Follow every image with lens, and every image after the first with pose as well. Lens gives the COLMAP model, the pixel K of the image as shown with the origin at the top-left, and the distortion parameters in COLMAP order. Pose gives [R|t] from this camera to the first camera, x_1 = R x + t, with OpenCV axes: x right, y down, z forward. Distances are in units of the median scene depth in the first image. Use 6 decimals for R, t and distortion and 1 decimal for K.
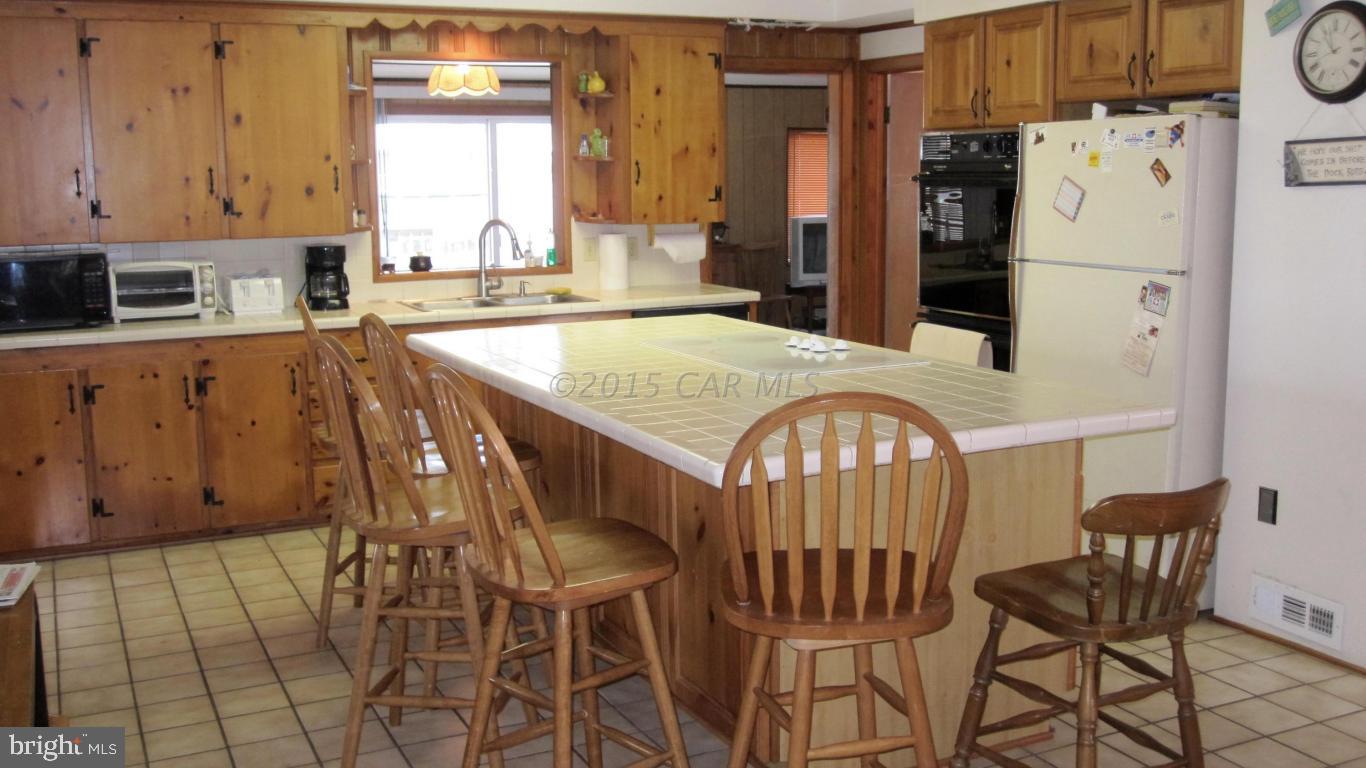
lens RADIAL K [[1306.3, 0, 683.0], [0, 1306.3, 384.0], [0, 0, 1]] dist [-0.087318, 0.040288]
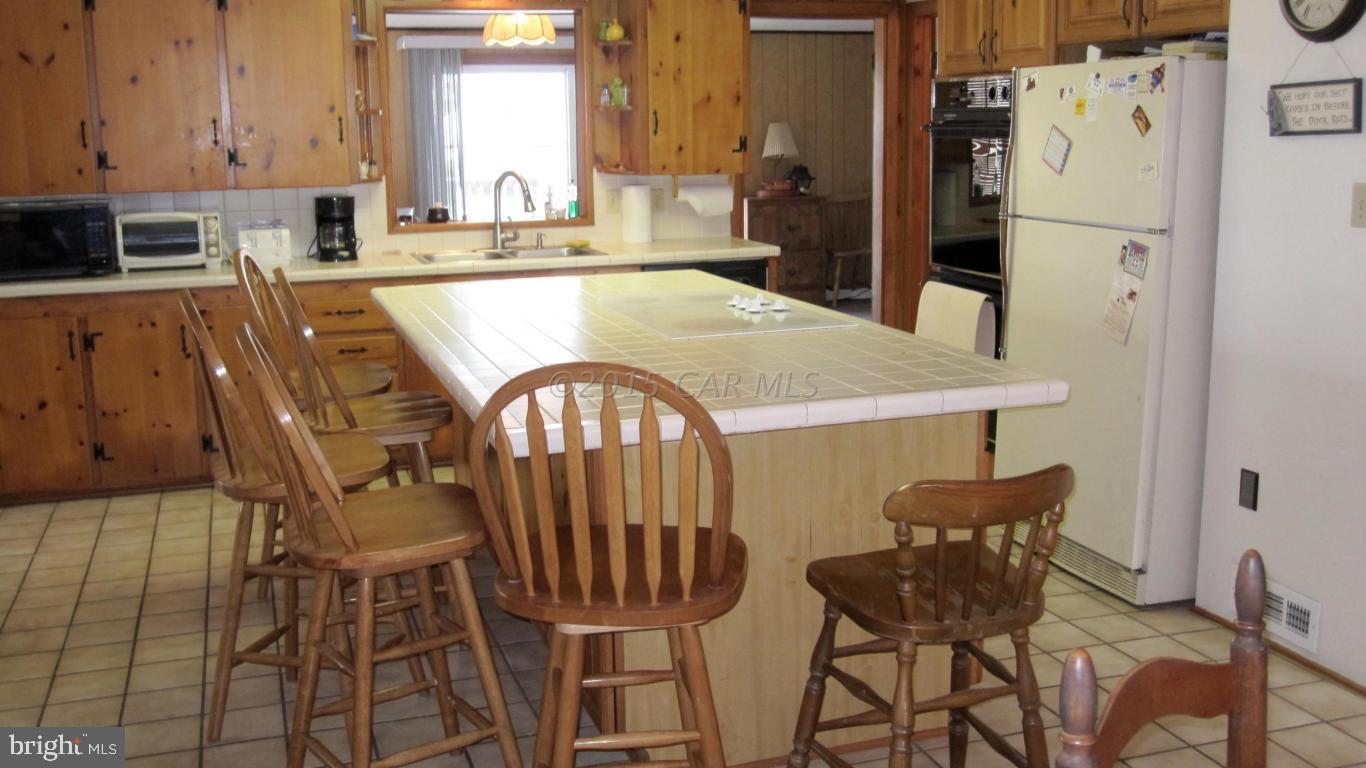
lens RADIAL K [[1306.3, 0, 683.0], [0, 1306.3, 384.0], [0, 0, 1]] dist [-0.087318, 0.040288]
pose [[0.991724, 0.022608, -0.126379, 0.136689], [-0.017843, 0.999091, 0.038708, -0.006399], [0.127139, -0.036133, 0.991226, 0.040816]]
